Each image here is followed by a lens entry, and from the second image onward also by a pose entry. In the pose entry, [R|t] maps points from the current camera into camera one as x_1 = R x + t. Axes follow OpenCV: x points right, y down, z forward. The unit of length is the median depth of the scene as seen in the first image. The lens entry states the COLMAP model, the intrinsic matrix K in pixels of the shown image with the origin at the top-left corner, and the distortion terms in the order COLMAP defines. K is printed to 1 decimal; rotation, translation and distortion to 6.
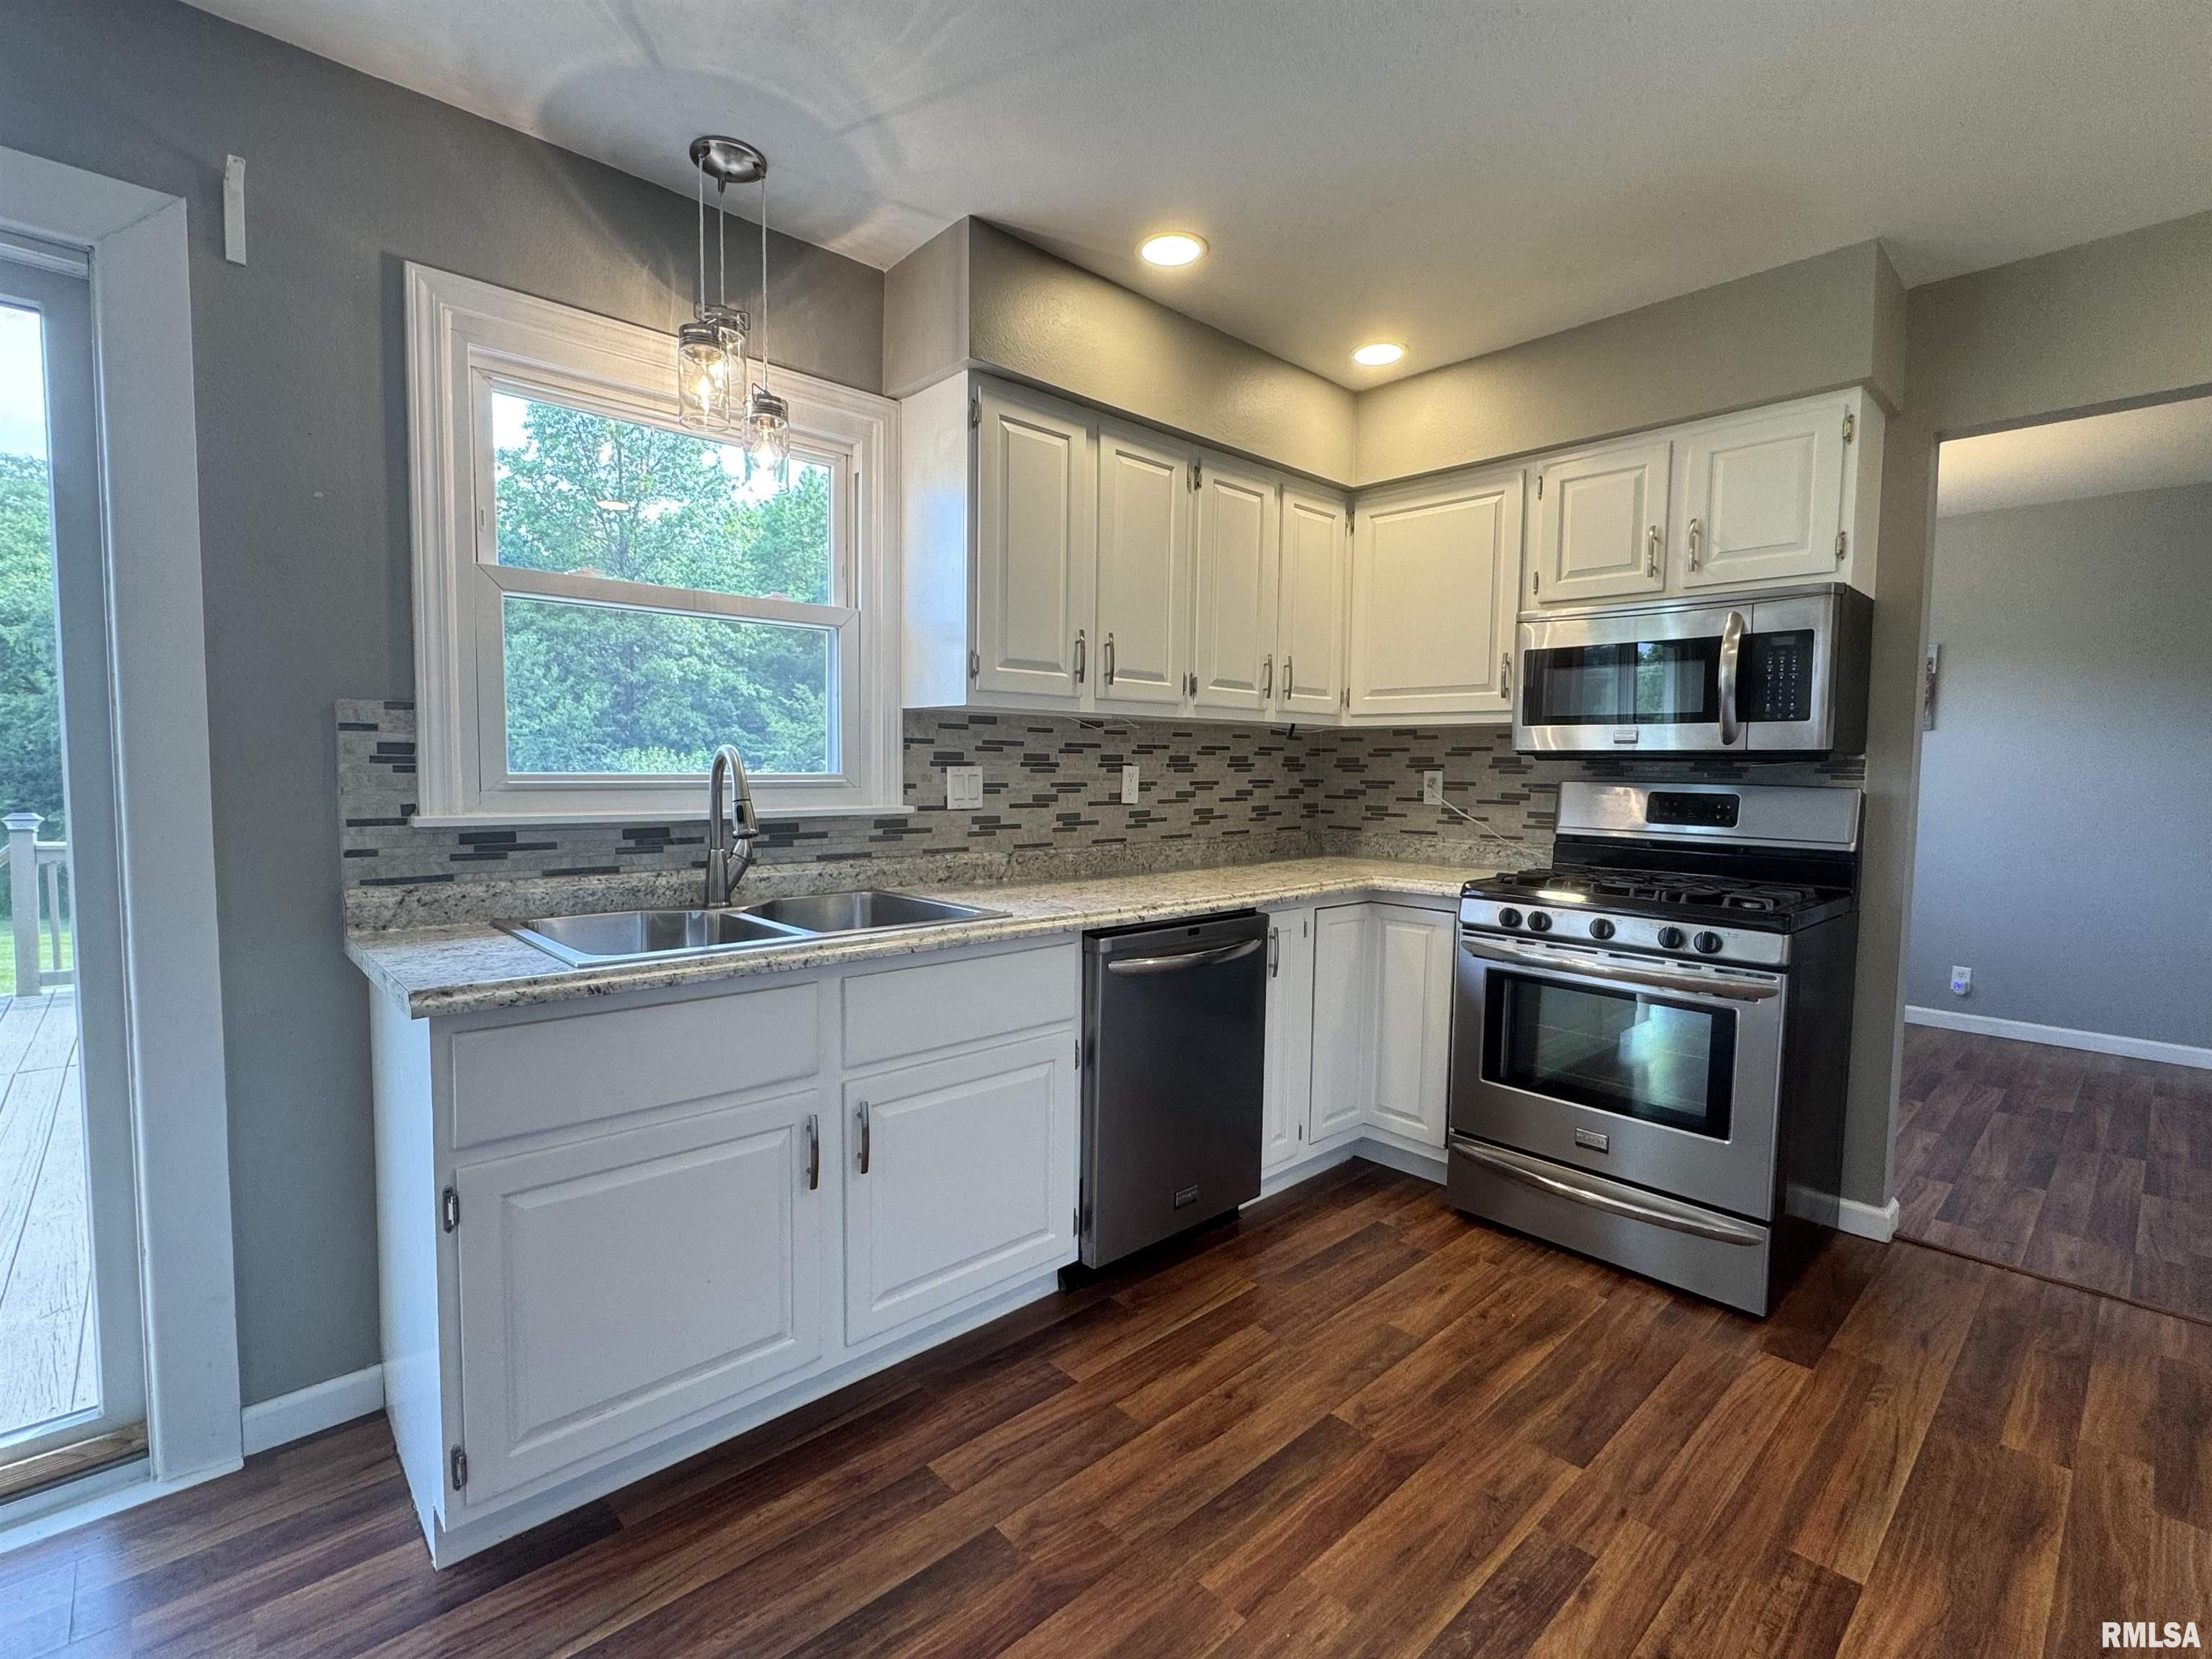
lens RADIAL K [[1018.8, 0, 1103.8], [0, 1018.8, 831.2], [0, 0, 1]] dist [-0.003949, 0.000884]
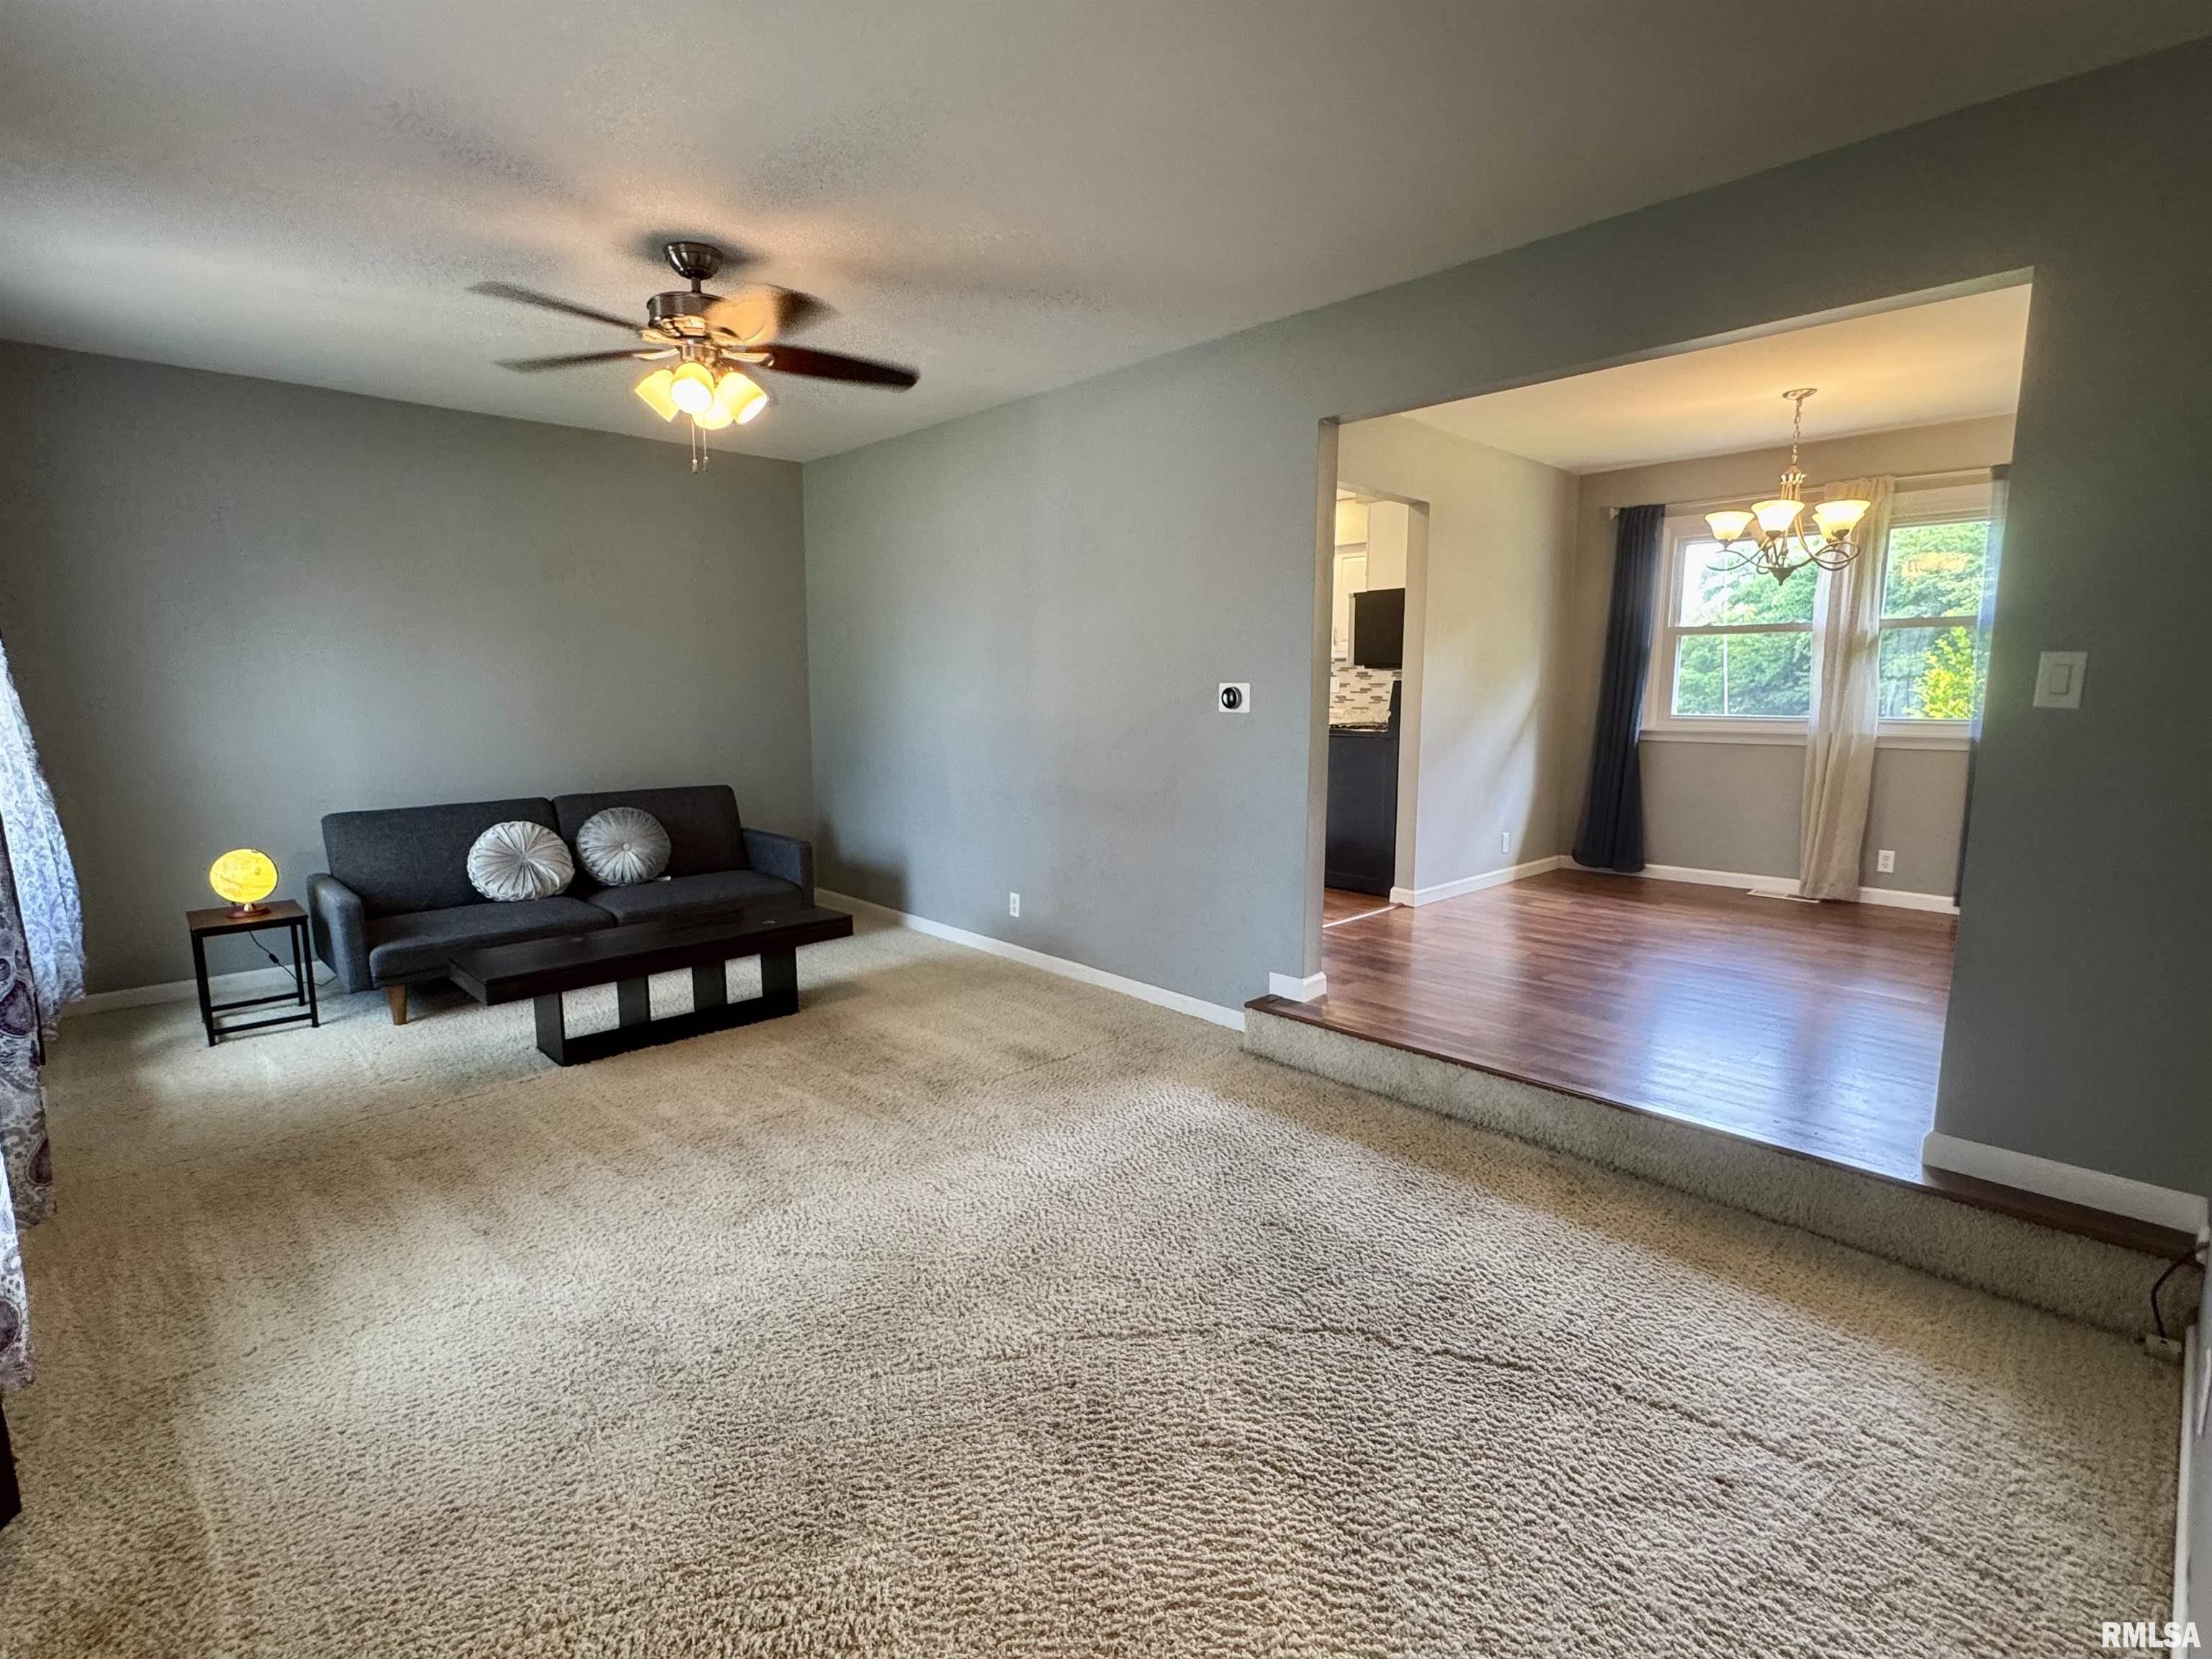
lens RADIAL K [[1074.0, 0, 1108.5], [0, 1074.0, 834.4], [0, 0, 1]] dist [-0.000334, -0.000014]
pose [[0.017221, 0.130974, -0.991236, 2.893536], [-0.066233, 0.989355, 0.129575, 0.023649], [0.997656, 0.063421, 0.025712, 0.360295]]
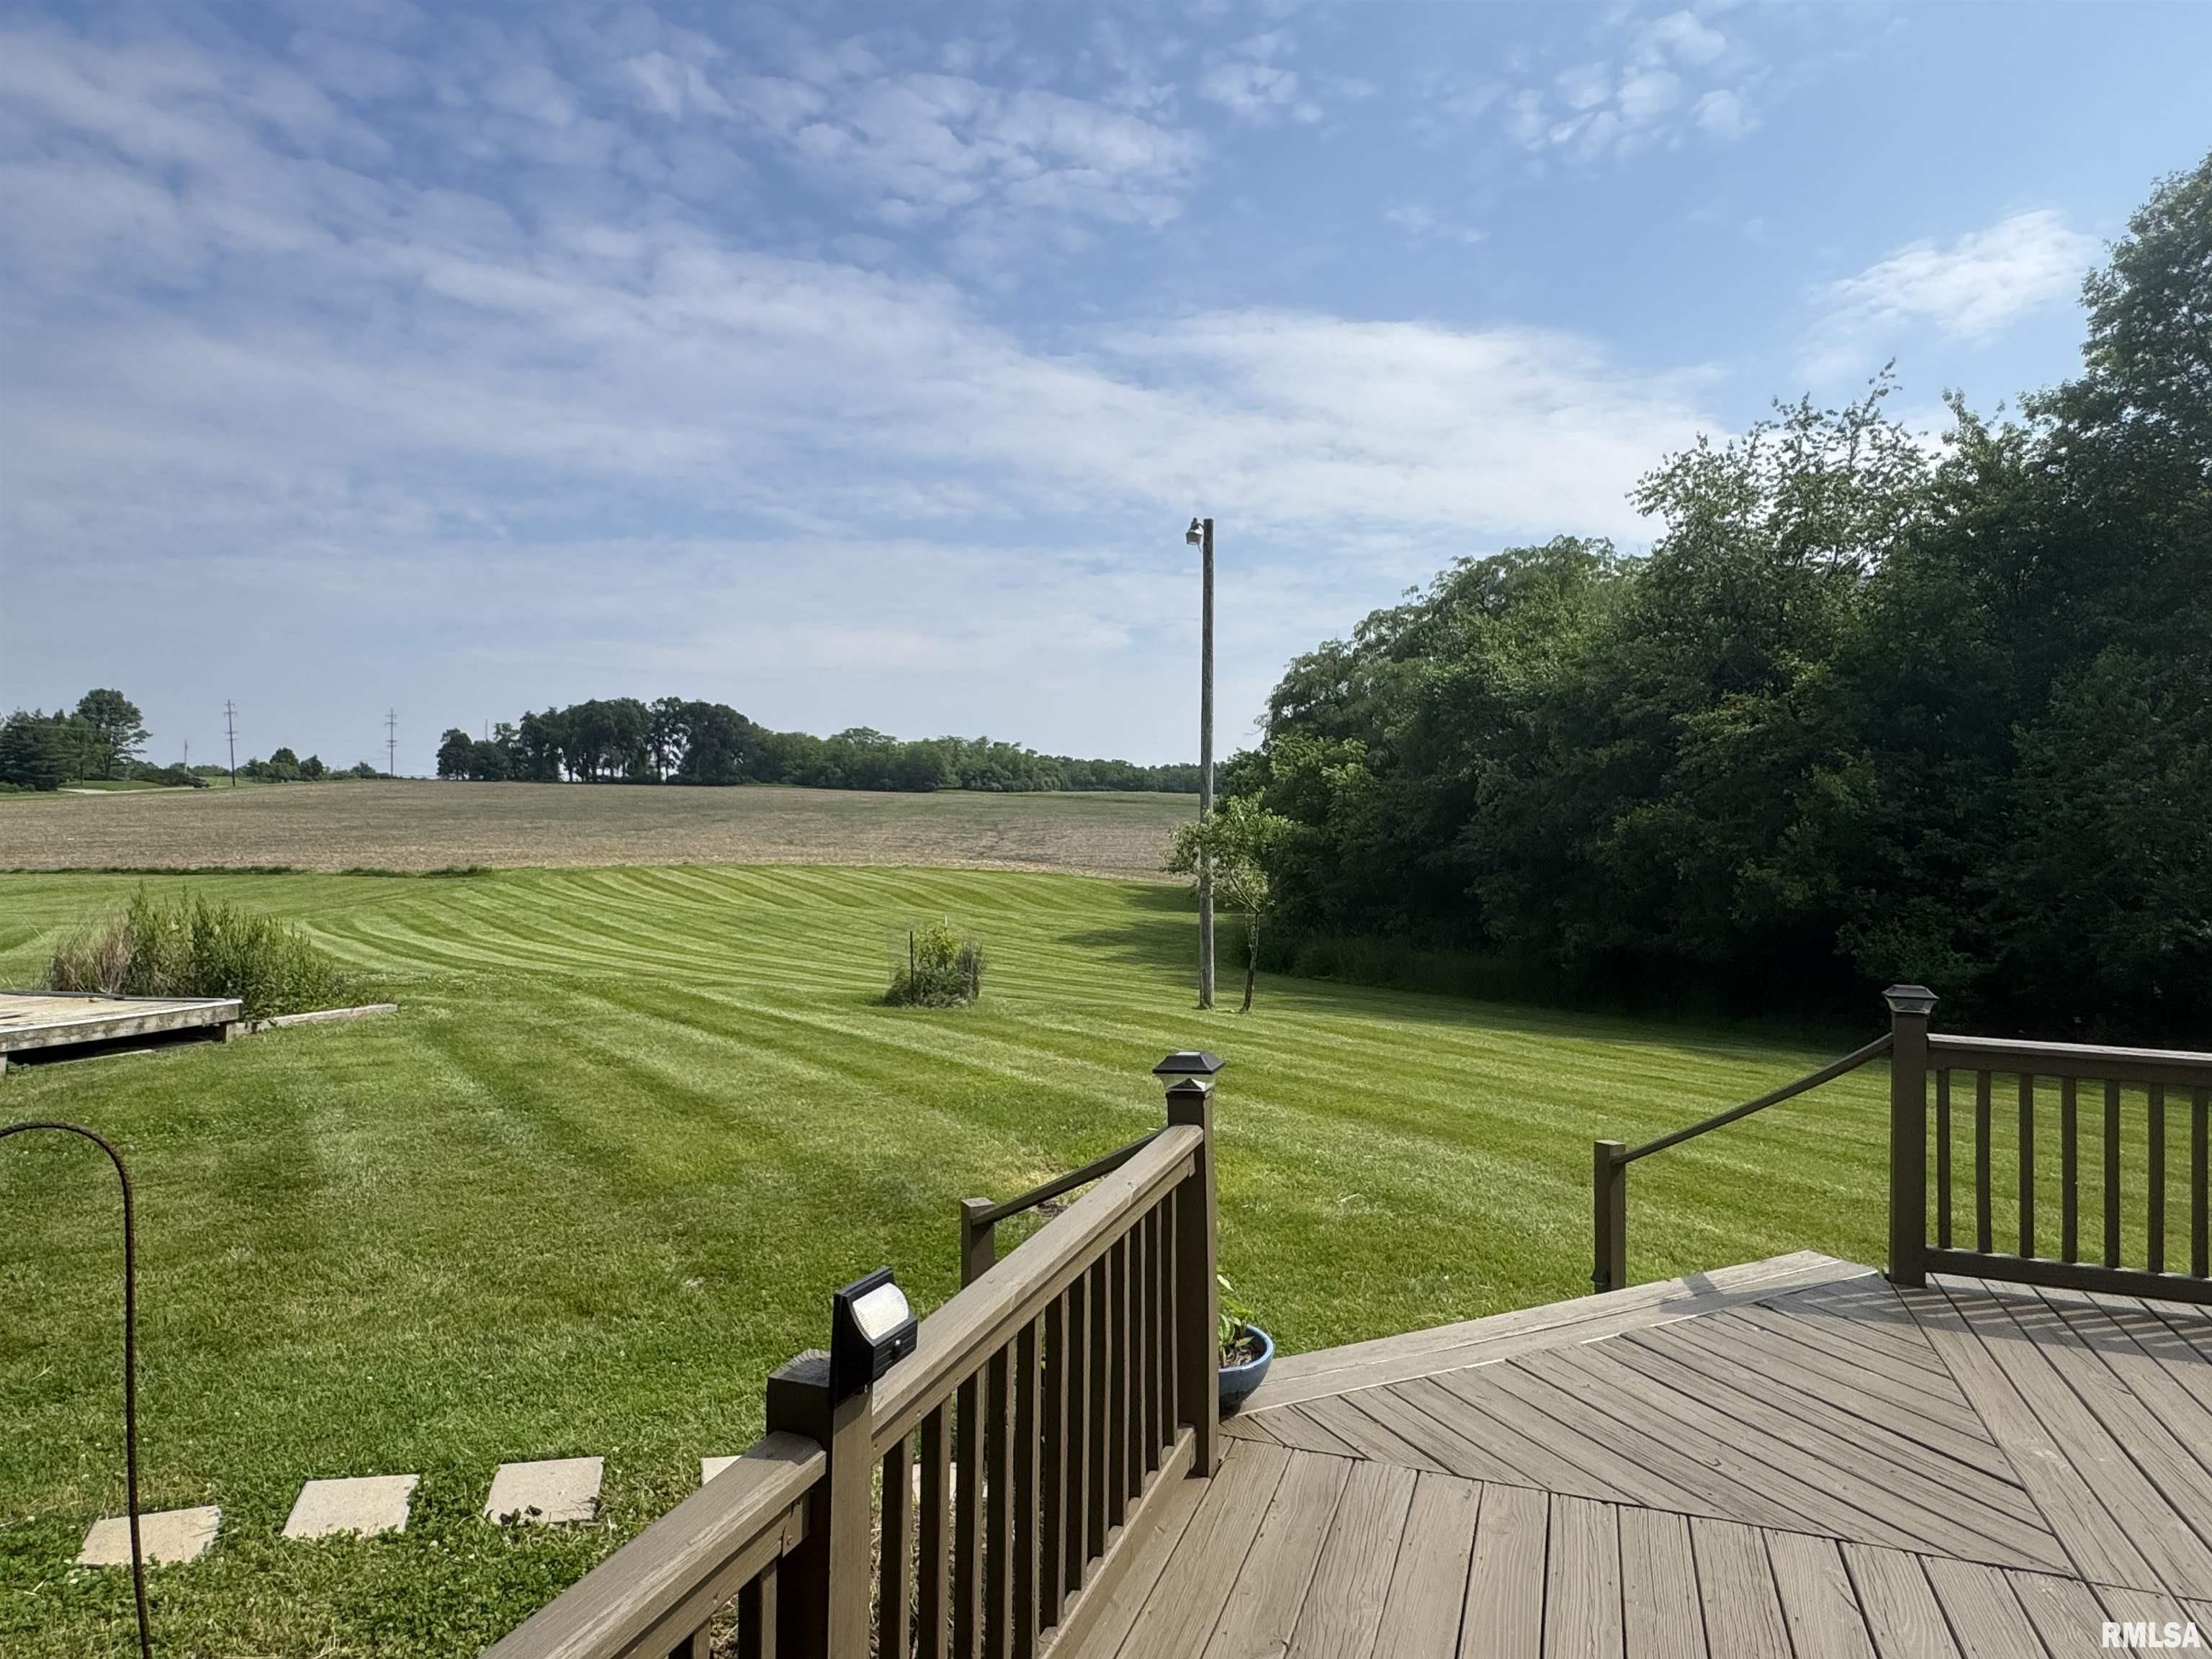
lens RADIAL K [[1305.6, 0, 1093.1], [0, 1305.6, 835.6], [0, 0, 1]] dist [-0.000505, -0.000650]
pose [[0.452310, -0.010489, -0.891799, -1.198140], [-0.048051, 0.998192, -0.036112, -0.114343], [0.890565, 0.059185, 0.450989, 0.424823]]
